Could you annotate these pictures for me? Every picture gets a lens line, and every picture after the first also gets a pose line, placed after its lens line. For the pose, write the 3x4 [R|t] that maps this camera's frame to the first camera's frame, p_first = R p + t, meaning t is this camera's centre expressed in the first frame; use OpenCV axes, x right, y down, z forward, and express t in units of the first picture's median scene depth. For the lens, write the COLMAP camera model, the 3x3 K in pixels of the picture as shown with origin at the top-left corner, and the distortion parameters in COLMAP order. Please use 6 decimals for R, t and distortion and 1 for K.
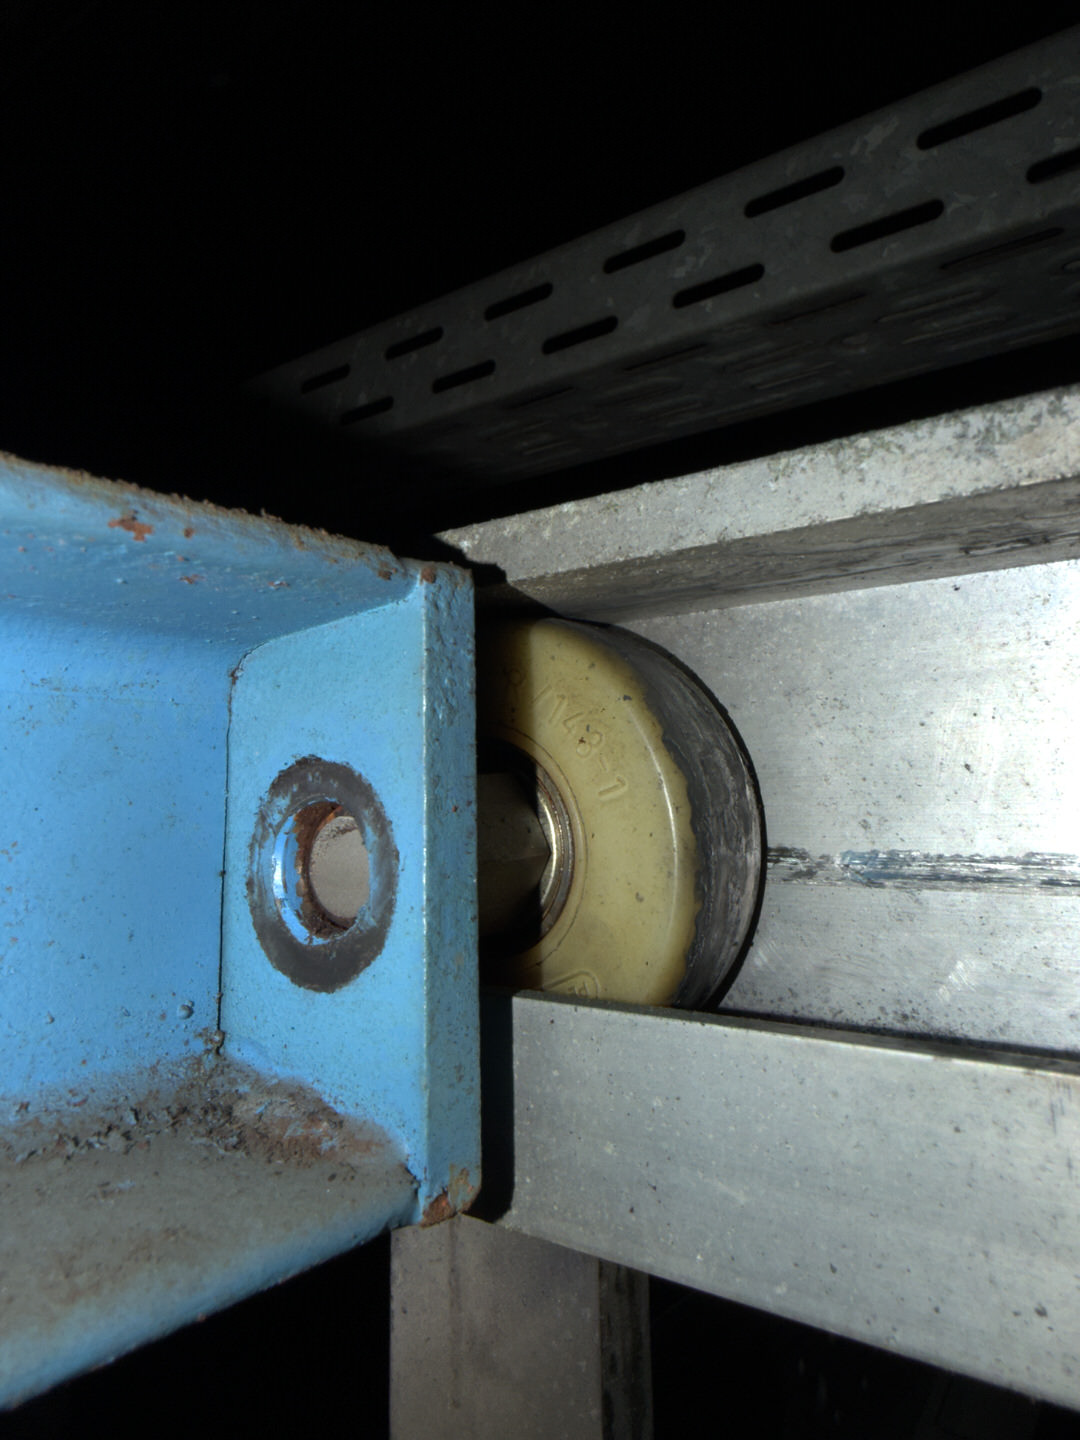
lens RADIAL K [[1124.1, 0, 540.0], [0, 1124.1, 720.0], [0, 0, 1]] dist [-0.000468, 0.080606]
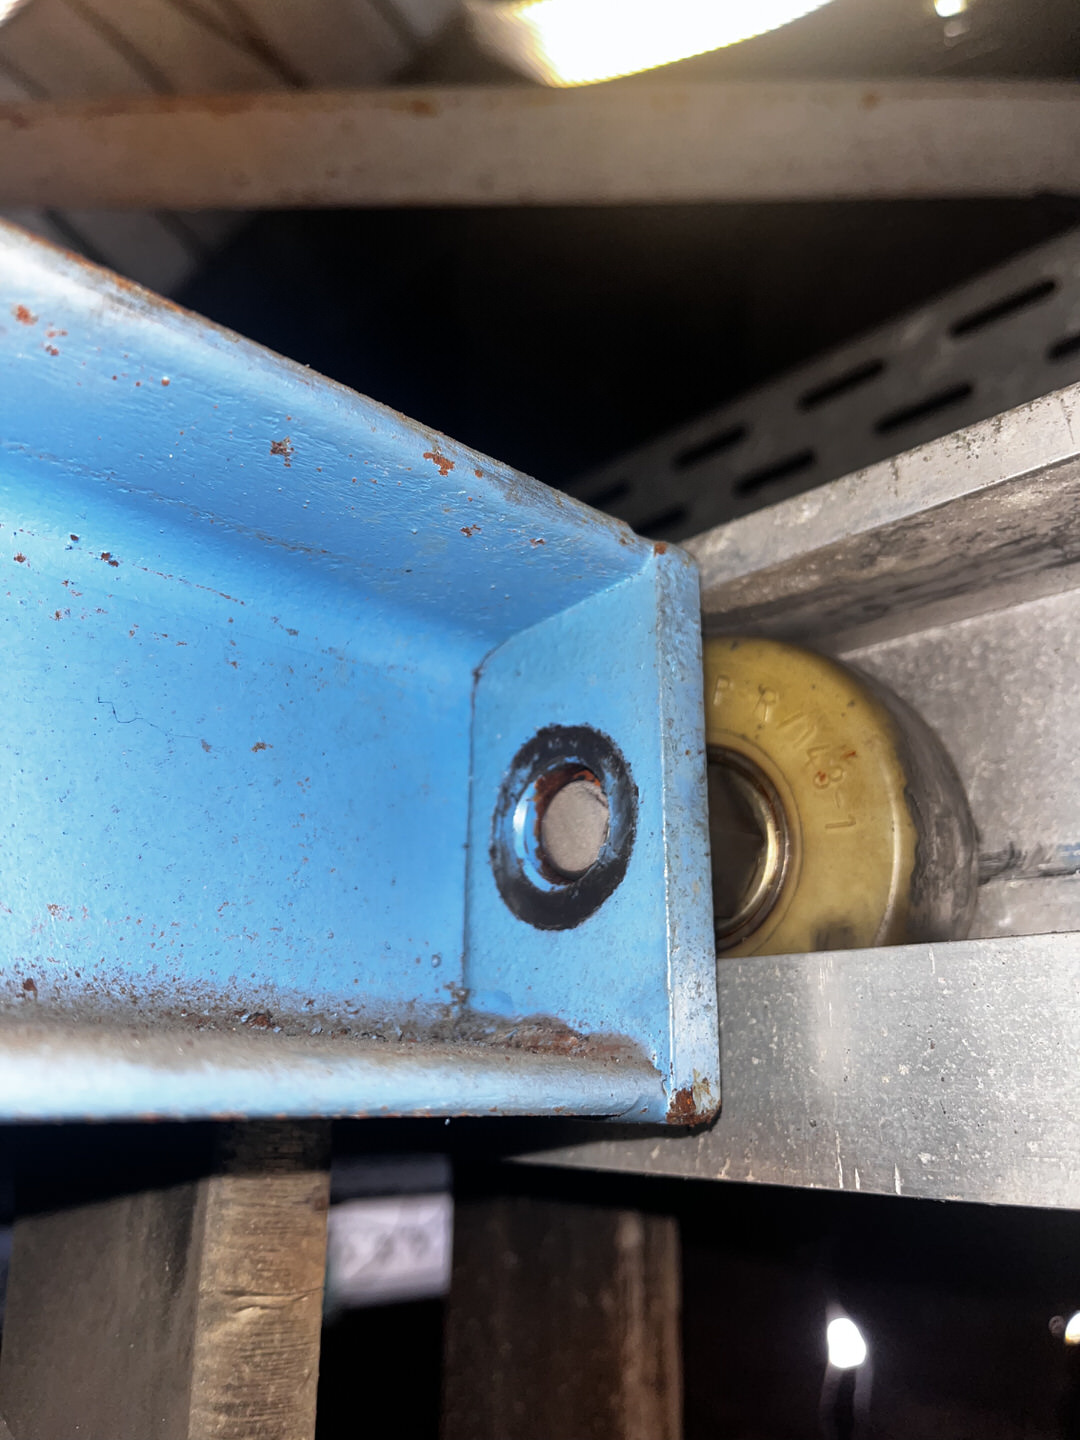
lens RADIAL K [[1198.2, 0, 540.0], [0, 1198.2, 720.0], [0, 0, 1]] dist [0.001280, -0.000420]
pose [[0.990560, -0.022164, -0.135277, -0.056662], [-0.003357, 0.982623, -0.185580, 0.254596], [0.137039, 0.184282, 0.973273, -0.159042]]
